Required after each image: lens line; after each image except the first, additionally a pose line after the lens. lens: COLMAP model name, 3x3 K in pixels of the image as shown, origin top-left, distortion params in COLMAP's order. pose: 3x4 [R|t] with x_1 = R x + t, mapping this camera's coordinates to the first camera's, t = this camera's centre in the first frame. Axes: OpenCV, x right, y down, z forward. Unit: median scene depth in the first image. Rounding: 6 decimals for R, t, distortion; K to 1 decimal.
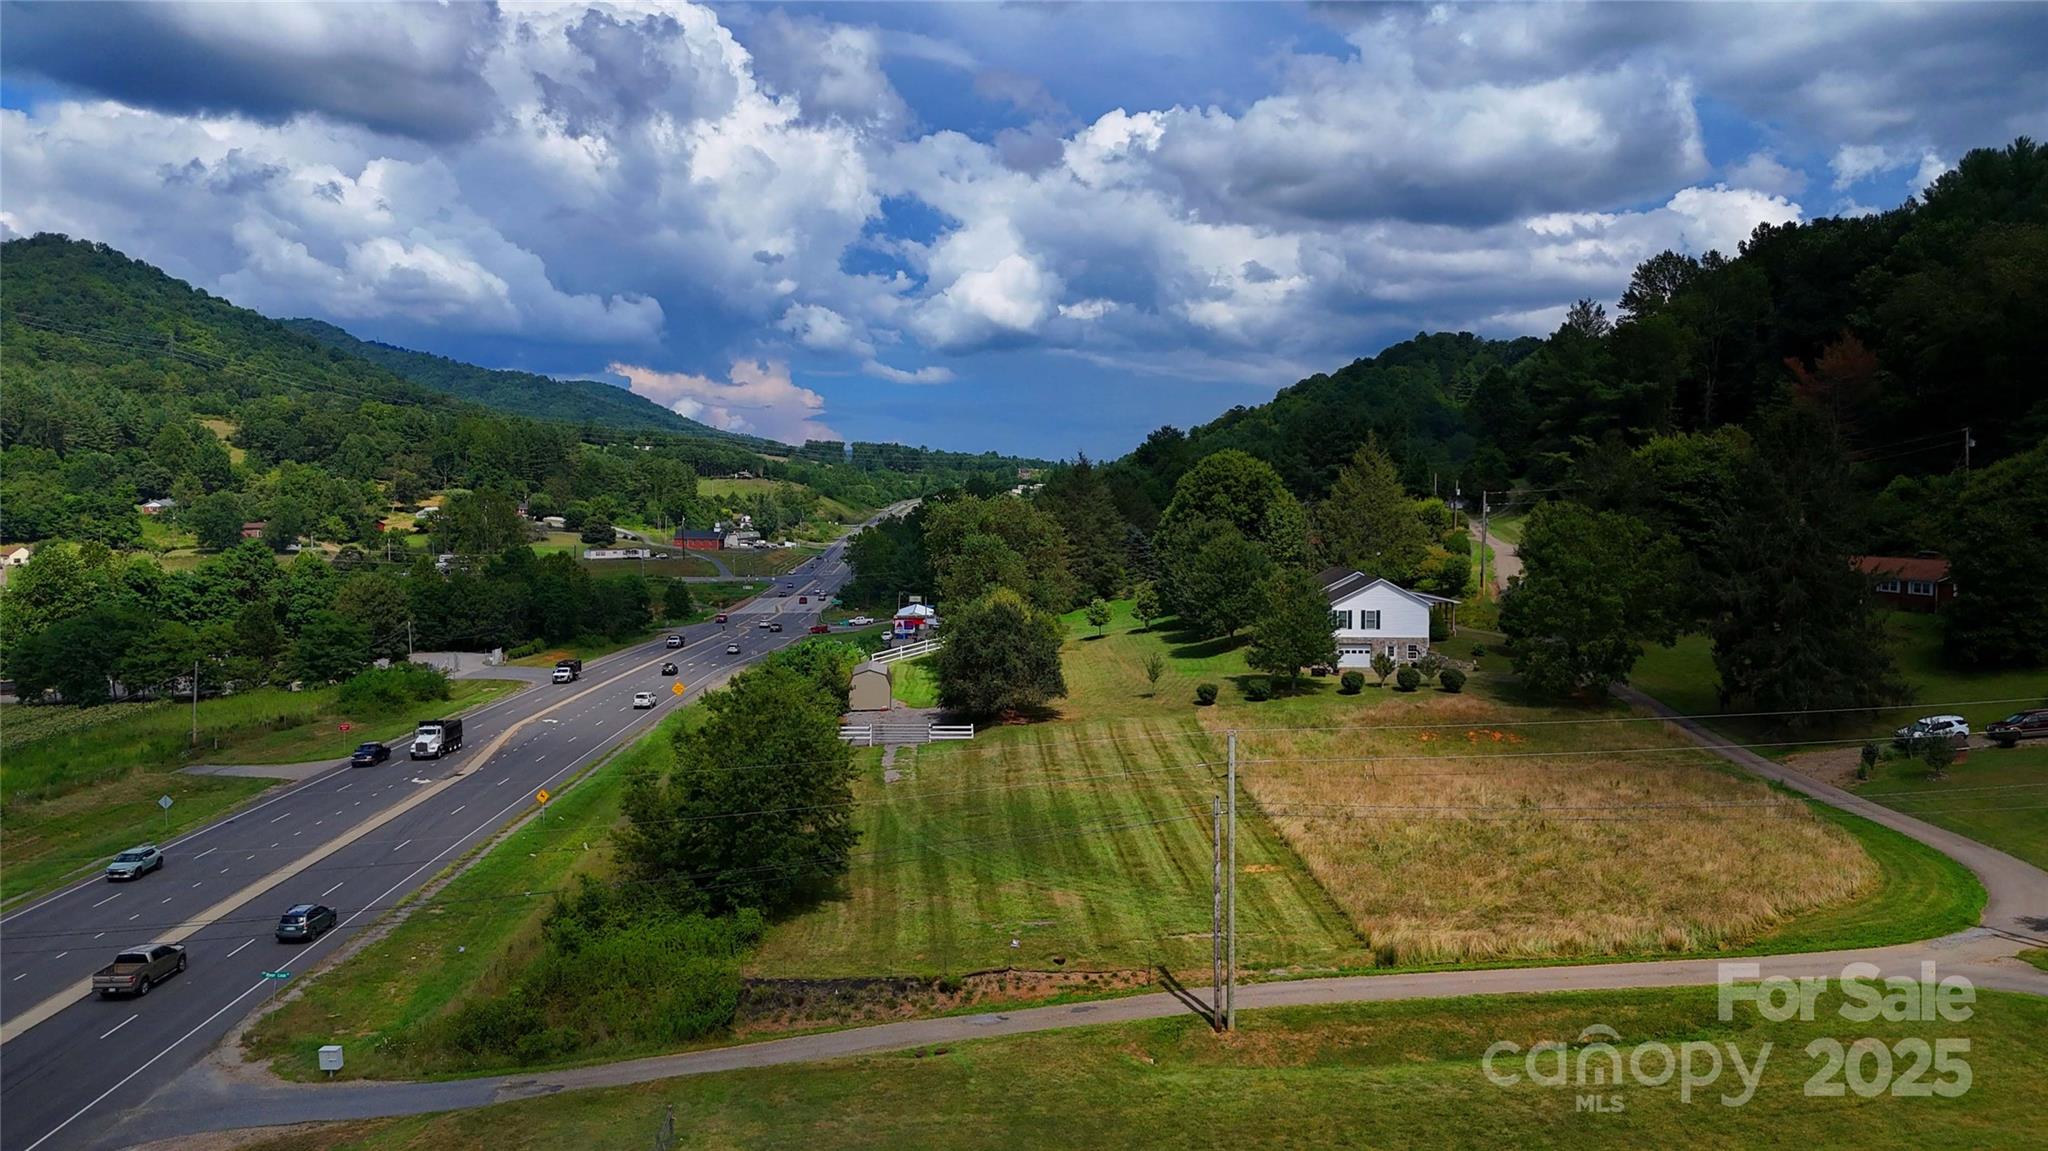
lens RADIAL K [[1494.1, 0, 1024.0], [0, 1494.1, 575.5], [0, 0, 1]] dist [0.073325, -0.077963]
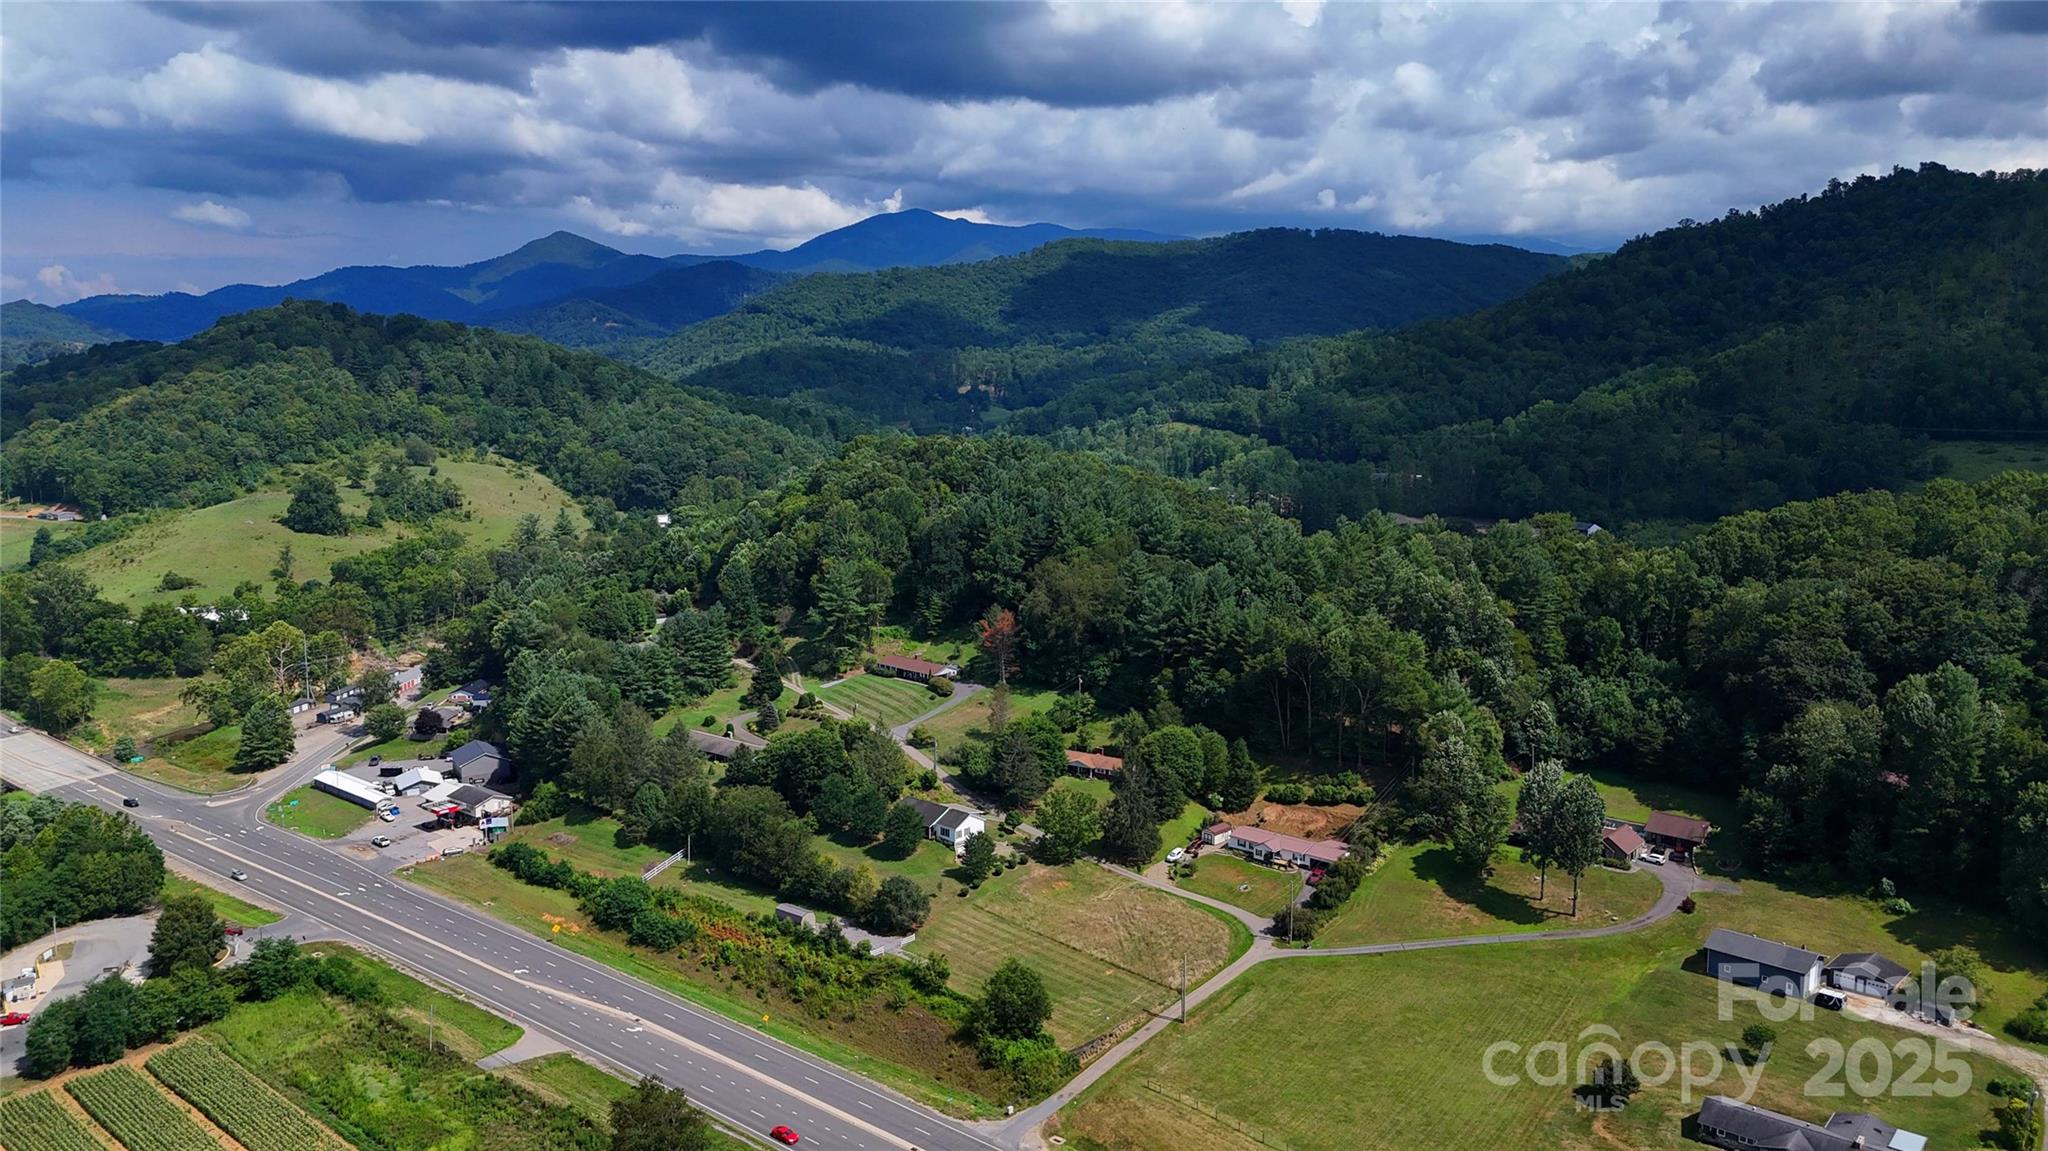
lens RADIAL K [[1494.1, 0, 1024.0], [0, 1494.1, 575.5], [0, 0, 1]] dist [0.073325, -0.077963]
pose [[0.684794, -0.108724, 0.720581, -2.452613], [0.034922, 0.992568, 0.116575, -1.155165], [-0.727900, -0.054666, 0.683501, -1.188022]]
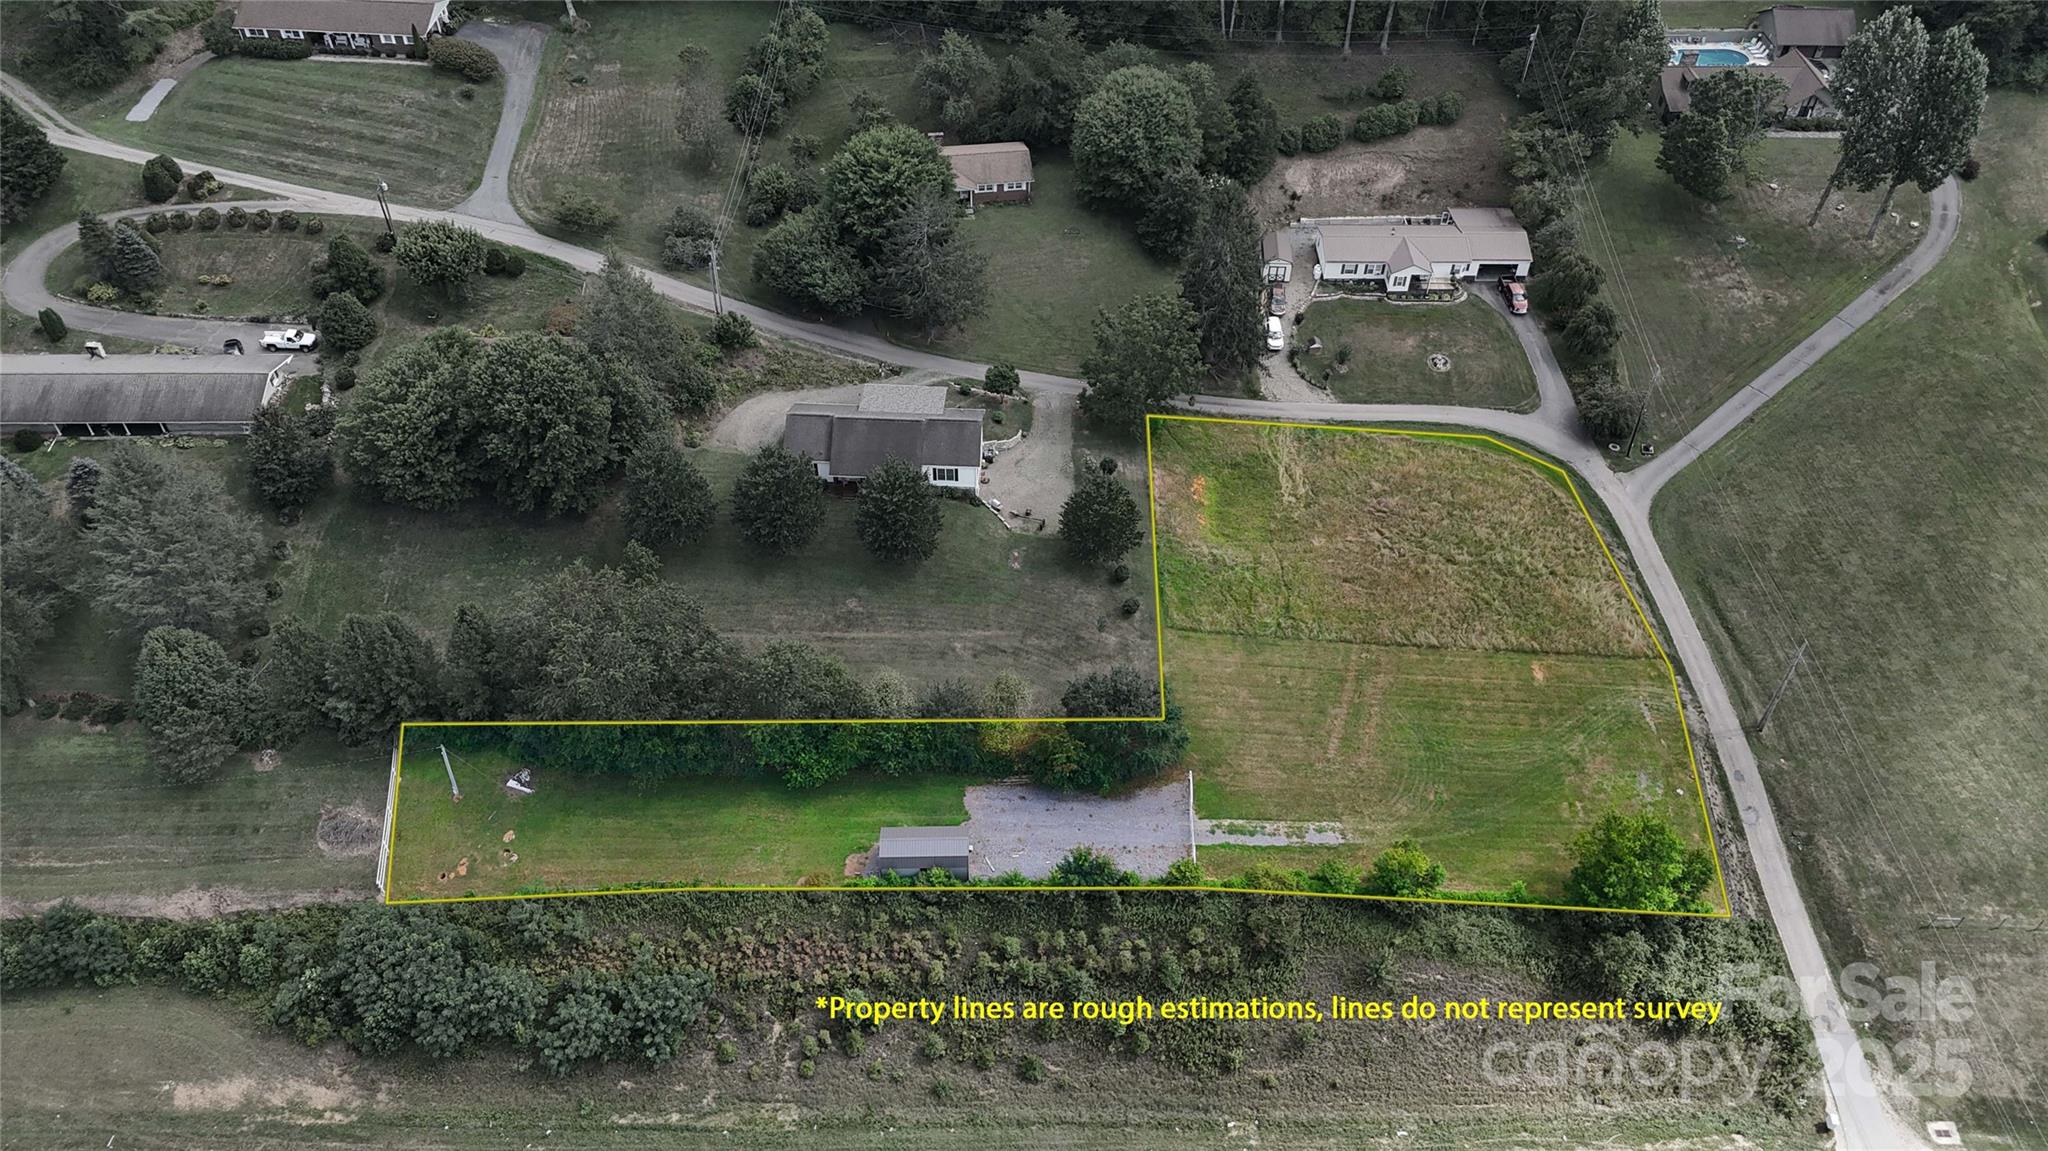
lens RADIAL K [[1494.1, 0, 1024.0], [0, 1494.1, 575.5], [0, 0, 1]] dist [0.073325, -0.077963]
pose [[0.057416, -0.705539, 0.706341, -1.150420], [0.039717, 0.708562, 0.704530, -1.271173], [-0.997560, -0.012397, 0.068704, 1.593362]]
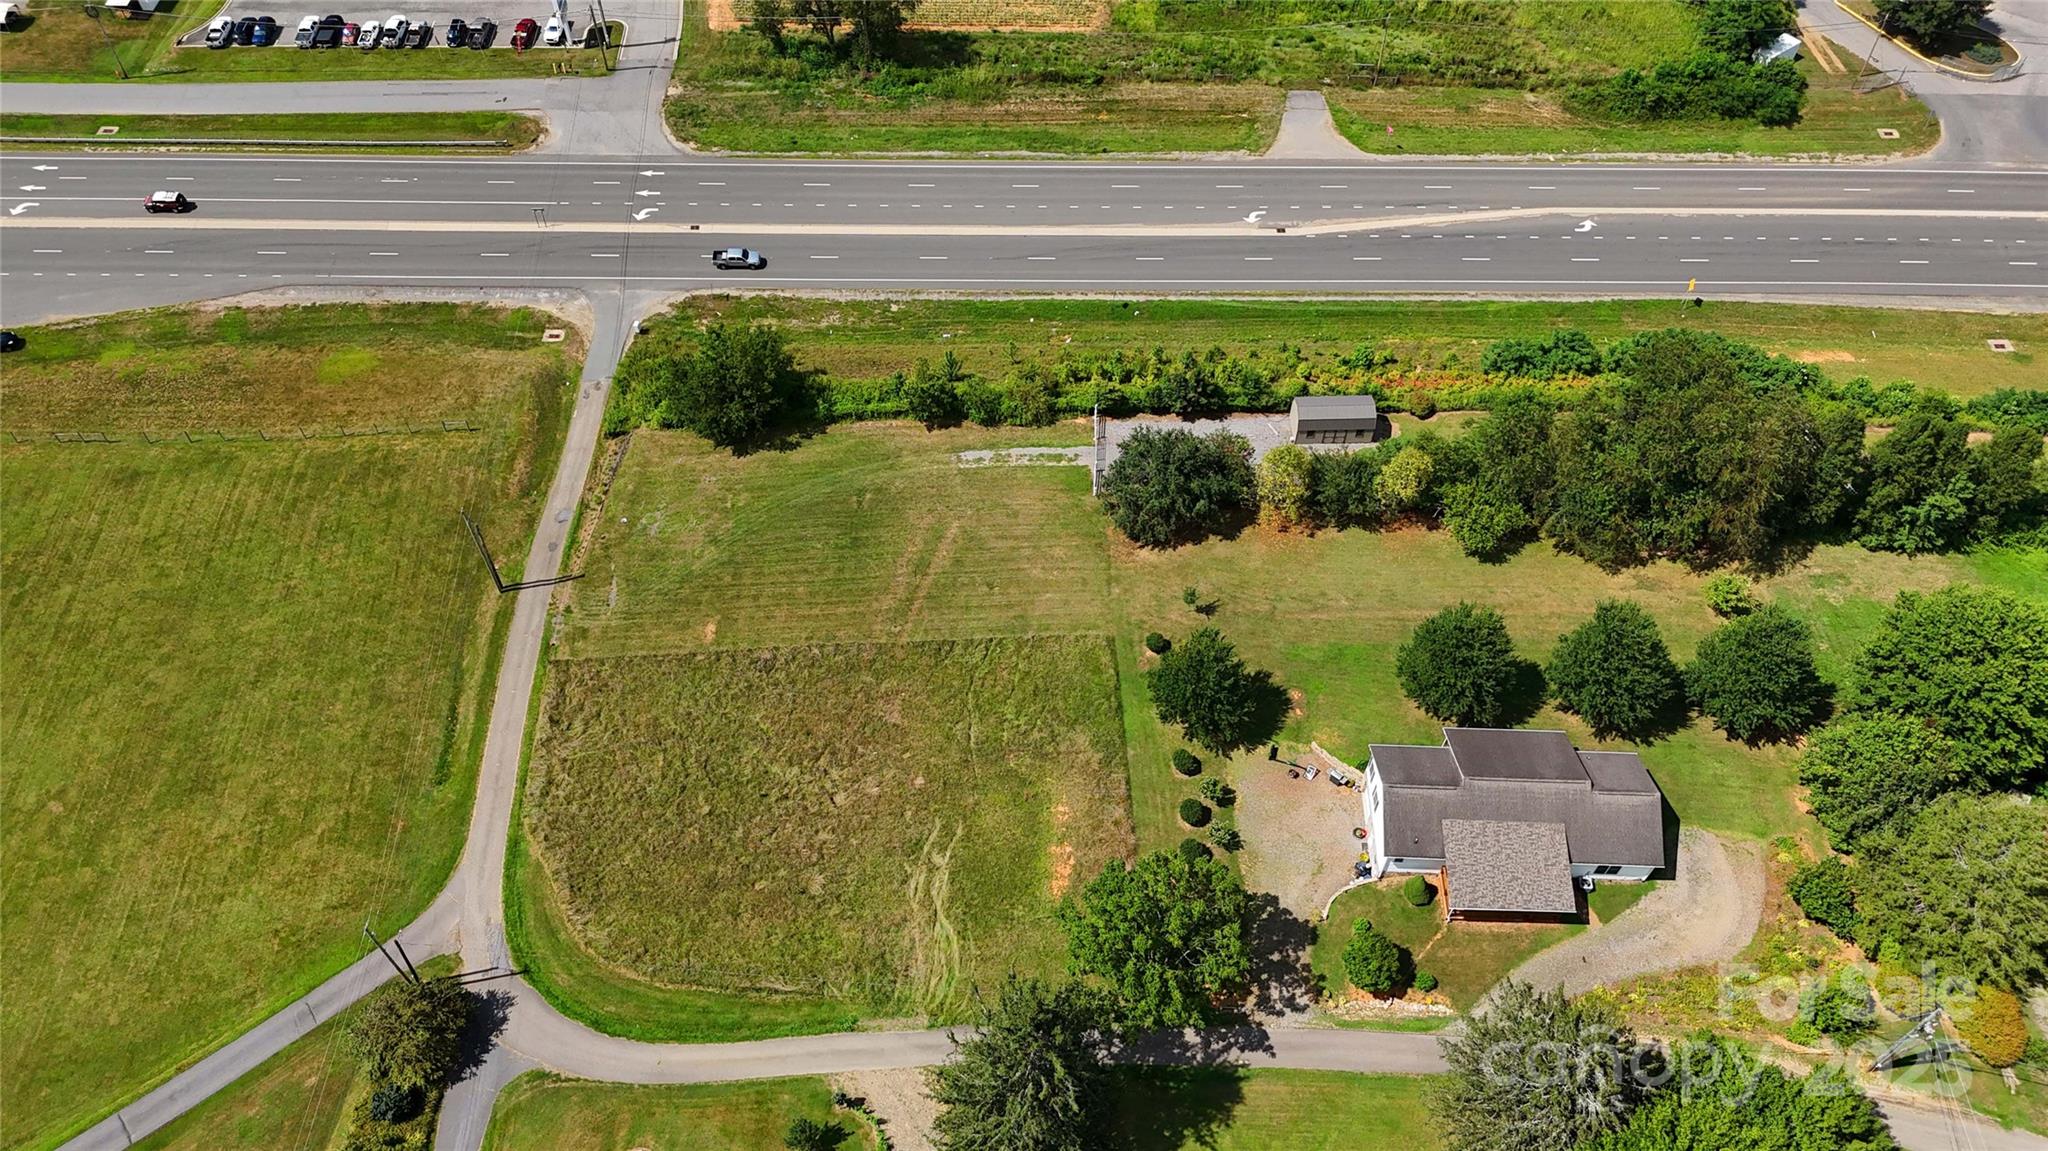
lens RADIAL K [[1494.1, 0, 1024.0], [0, 1494.1, 575.5], [0, 0, 1]] dist [0.073325, -0.077963]
pose [[-0.048623, 0.800269, -0.597667, 1.160257], [-0.050454, 0.595643, 0.801663, -1.271310], [0.997542, 0.069134, 0.011415, 1.411784]]
